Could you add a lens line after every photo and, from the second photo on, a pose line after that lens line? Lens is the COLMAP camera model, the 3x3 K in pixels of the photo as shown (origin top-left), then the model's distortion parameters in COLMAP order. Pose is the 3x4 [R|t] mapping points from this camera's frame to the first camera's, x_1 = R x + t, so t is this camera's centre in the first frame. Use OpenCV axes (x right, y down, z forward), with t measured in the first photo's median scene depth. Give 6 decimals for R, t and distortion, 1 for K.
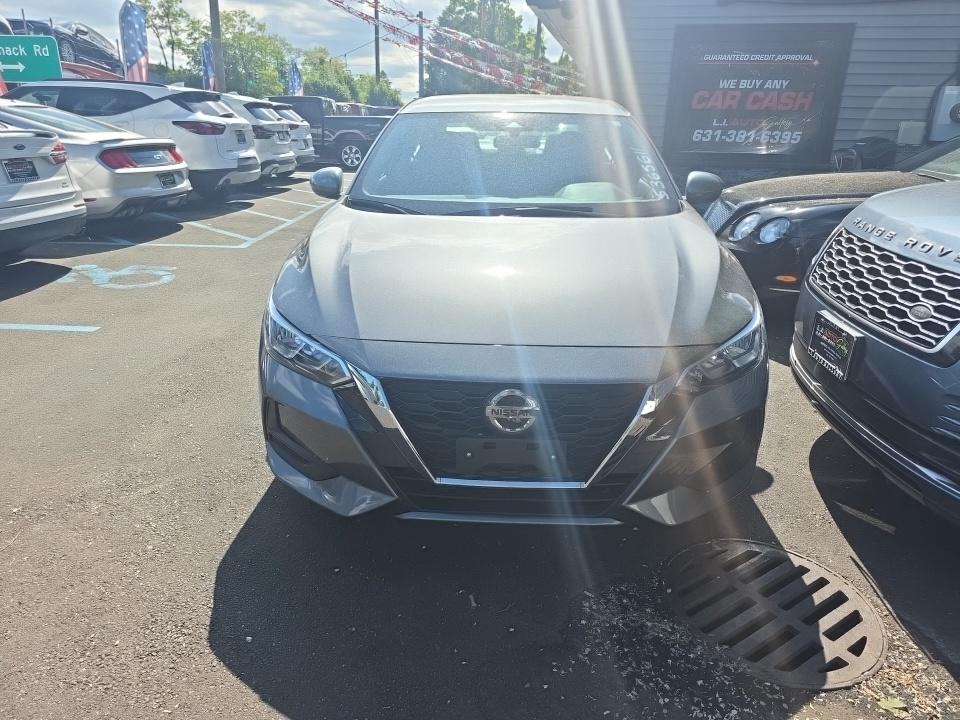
lens RADIAL K [[621.7, 0, 480.0], [0, 621.7, 360.0], [0, 0, 1]] dist [0.042776, -0.030287]
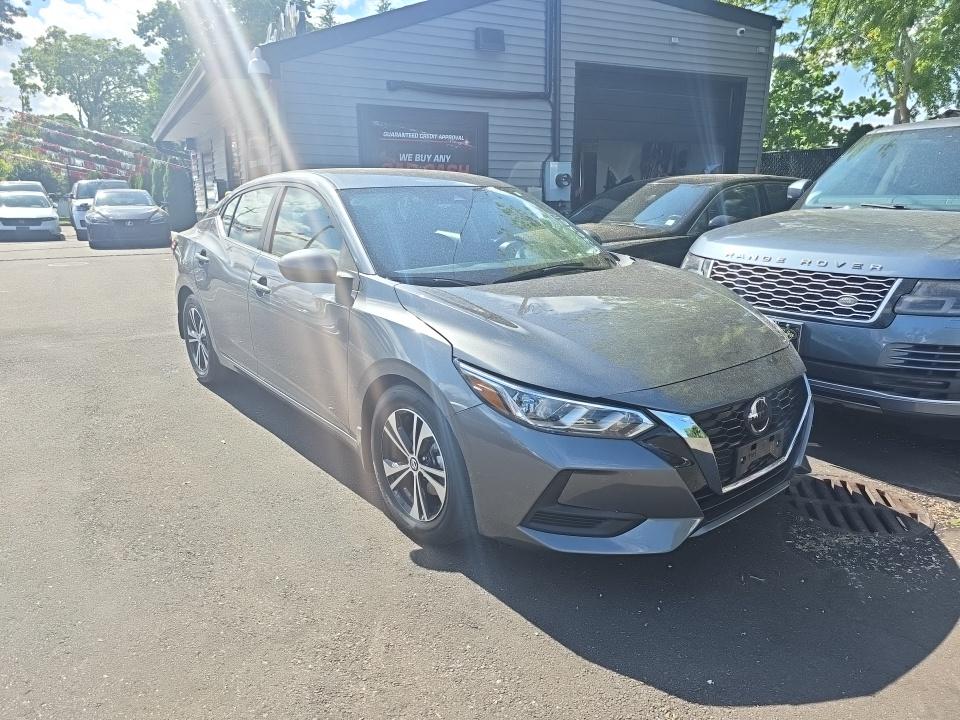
lens RADIAL K [[638.1, 0, 480.0], [0, 638.1, 360.0], [0, 0, 1]] dist [0.004579, 0.001233]
pose [[0.776978, -0.179367, 0.603434, -0.262943], [0.239710, 0.970636, -0.020134, -0.030242], [-0.582103, 0.160293, 0.797159, 0.065656]]
